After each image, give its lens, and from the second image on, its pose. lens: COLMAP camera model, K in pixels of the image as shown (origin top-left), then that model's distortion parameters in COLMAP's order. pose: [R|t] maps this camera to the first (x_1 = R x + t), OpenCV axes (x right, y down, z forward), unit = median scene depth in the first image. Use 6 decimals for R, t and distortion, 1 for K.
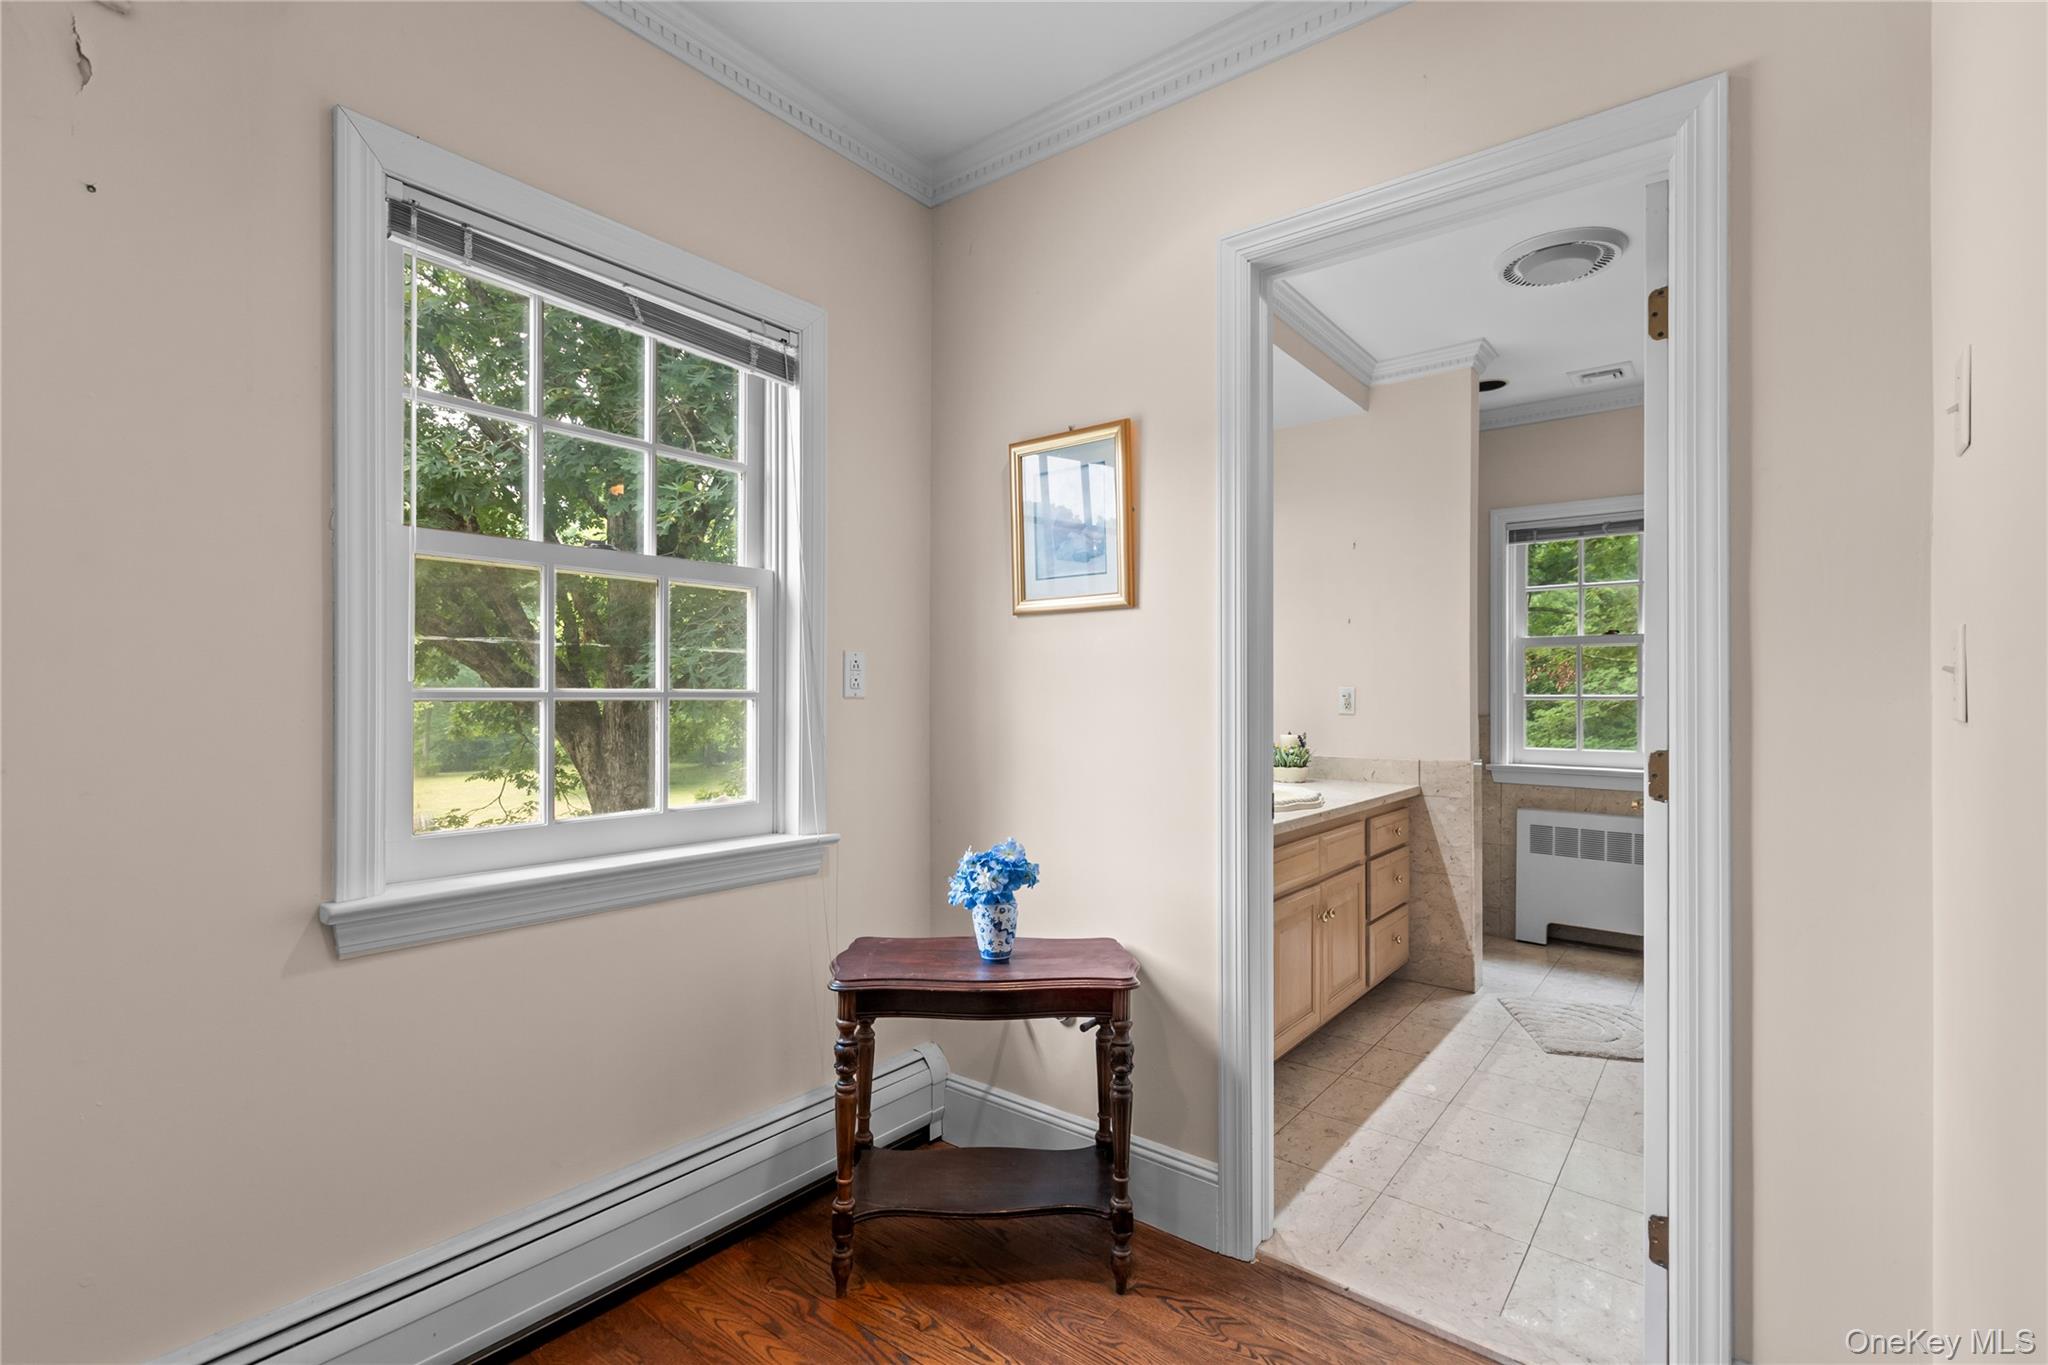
lens RADIAL K [[928.6, 0, 1033.9], [0, 928.6, 694.3], [0, 0, 1]] dist [0.001053, 0.000354]
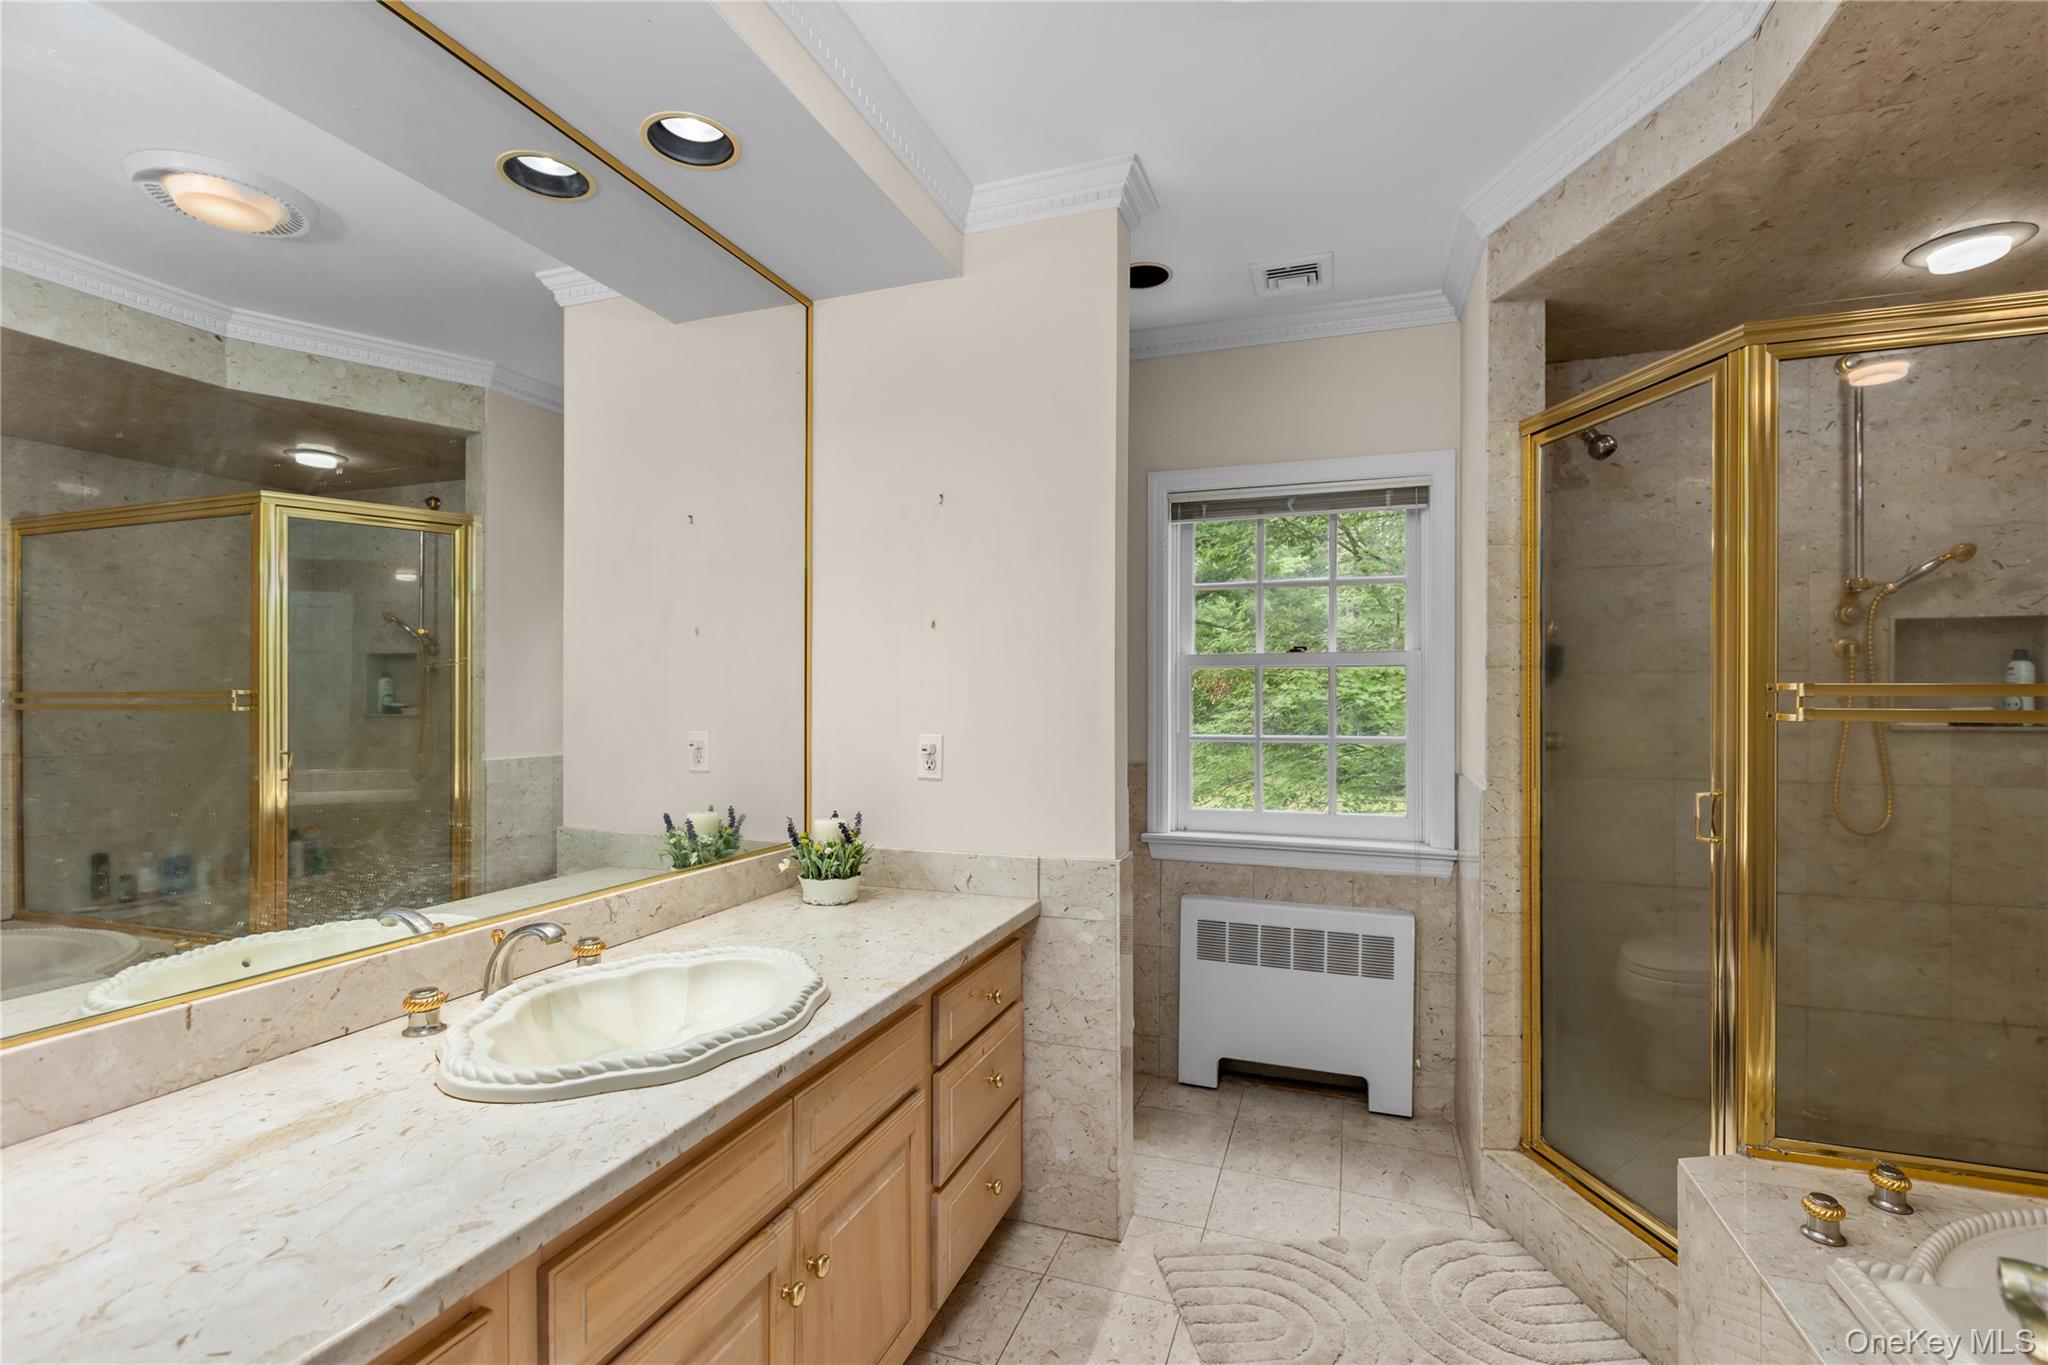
lens RADIAL K [[928.6, 0, 1033.9], [0, 928.6, 694.3], [0, 0, 1]] dist [0.001053, 0.000354]
pose [[0.946687, 0.003206, 0.322139, 0.203936], [-0.001969, 0.999989, -0.004166, -0.031687], [-0.322149, 0.003310, 0.946683, 0.401959]]
